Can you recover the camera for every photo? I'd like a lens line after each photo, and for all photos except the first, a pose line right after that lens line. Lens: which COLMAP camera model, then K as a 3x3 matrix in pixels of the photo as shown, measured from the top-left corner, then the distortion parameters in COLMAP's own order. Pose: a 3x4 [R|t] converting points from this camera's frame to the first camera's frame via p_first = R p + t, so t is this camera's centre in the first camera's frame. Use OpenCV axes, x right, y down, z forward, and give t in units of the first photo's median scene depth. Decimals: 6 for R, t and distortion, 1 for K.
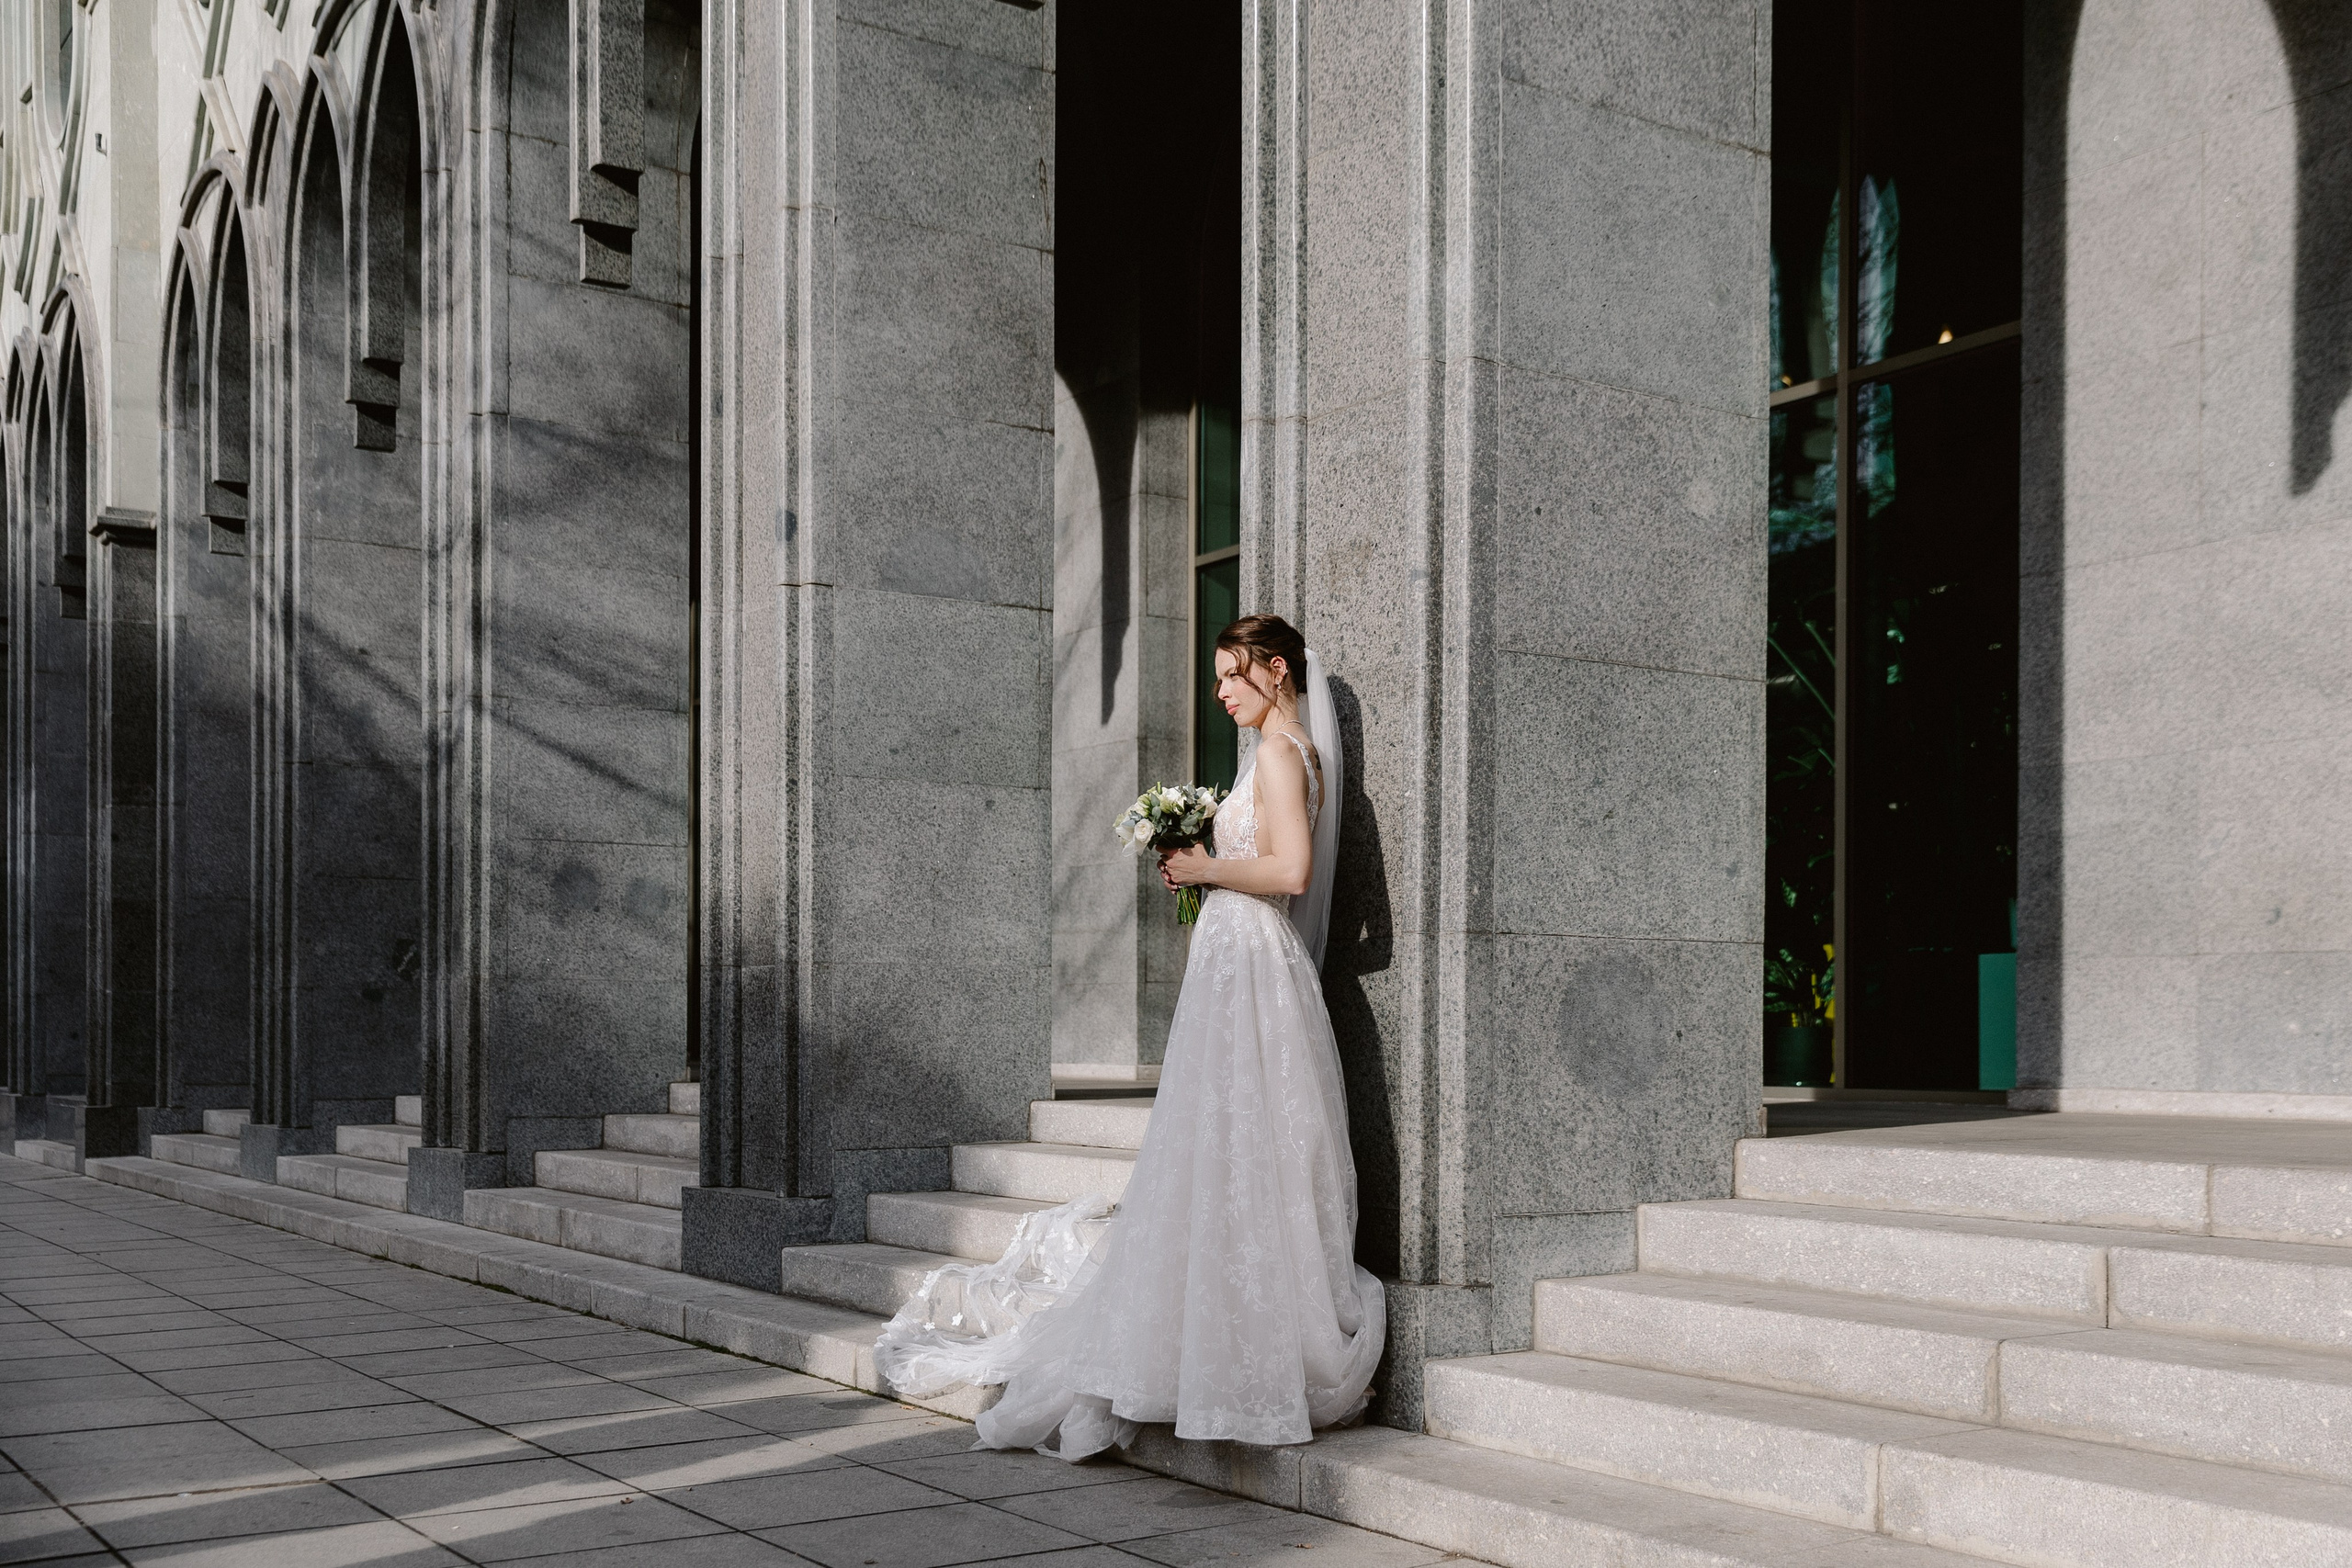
lens RADIAL K [[2420.1, 0, 1234.6], [0, 2420.1, 1036.0], [0, 0, 1]] dist [0.004120, -0.000684]
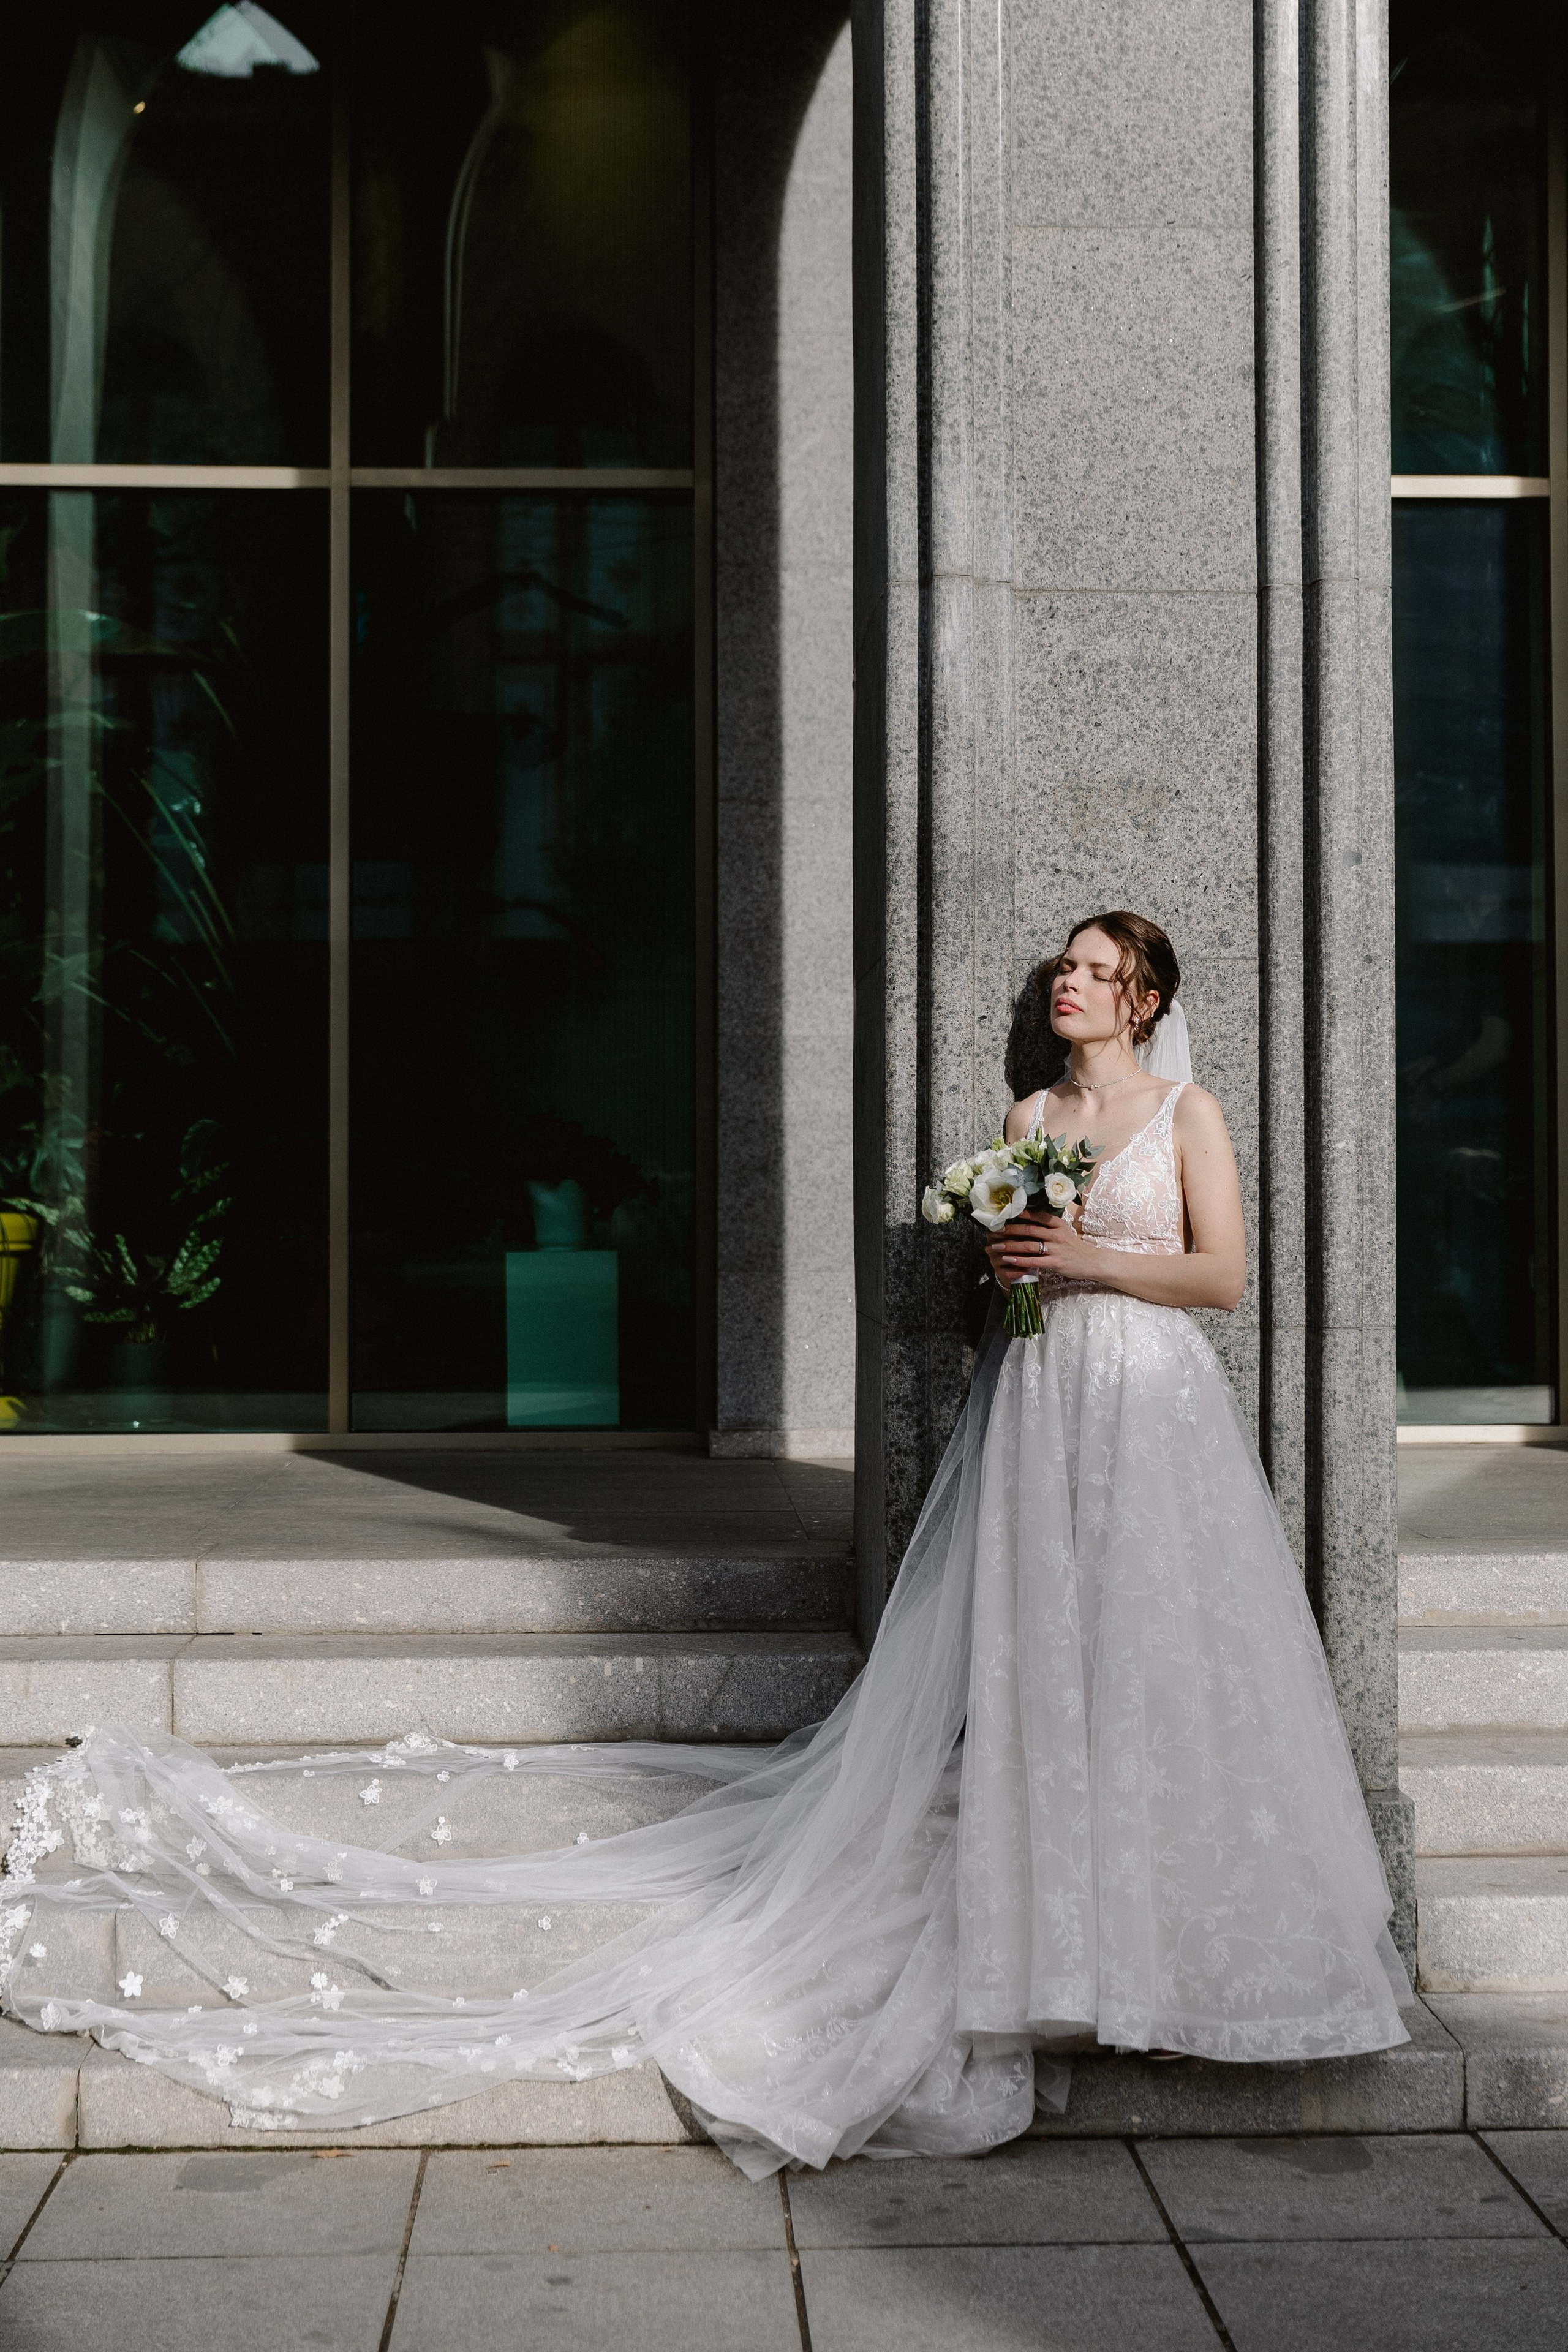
lens RADIAL K [[3242.9, 0, 782.7], [0, 3242.9, 1111.1], [0, 0, 1]] dist [-0.022137, -0.076340]
pose [[0.541678, 0.019696, 0.840356, -0.576578], [0.005769, 0.999615, -0.027148, -0.055687], [-0.840567, 0.019553, 0.541355, 0.395919]]
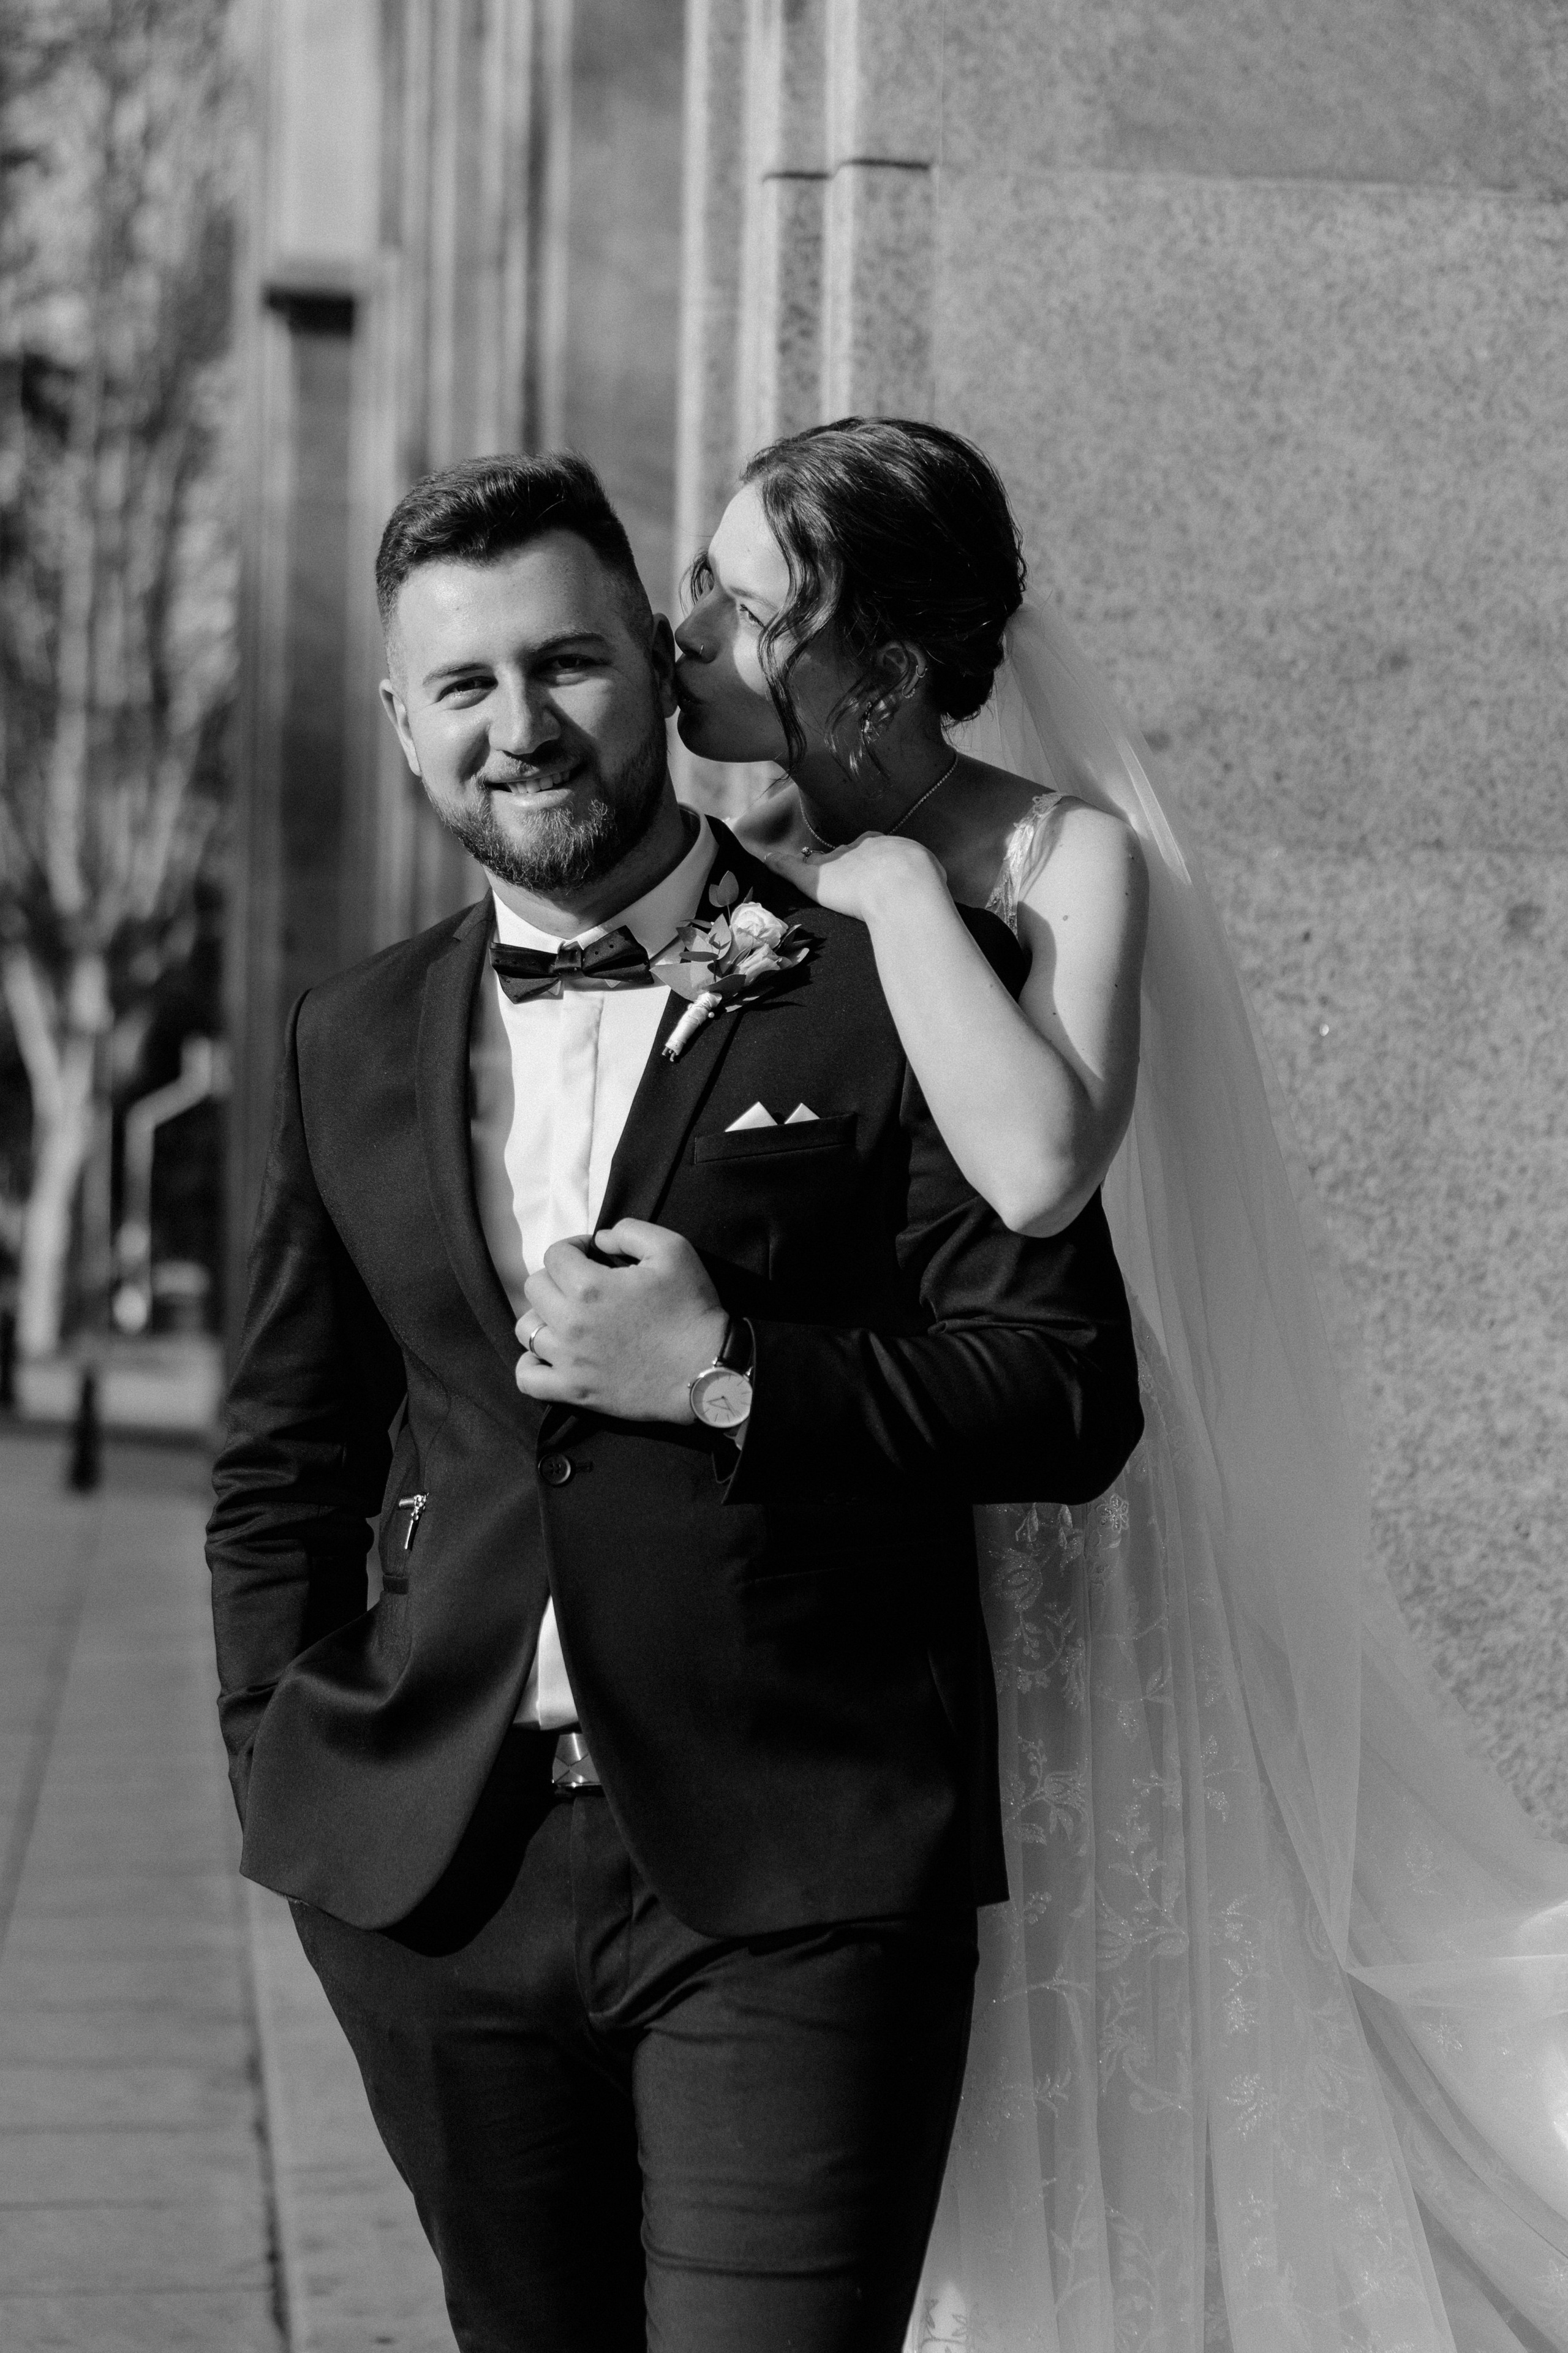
lens RADIAL K [[4465.4, 0, 782.9], [0, 4465.4, 1281.4], [0, 0, 1]] dist [0.007931, -0.283063]
pose [[0.893555, 0.022447, -0.448392, 0.056092], [-0.016435, 0.999715, 0.017296, -0.064632], [0.448652, -0.008086, 0.893670, 0.528284]]
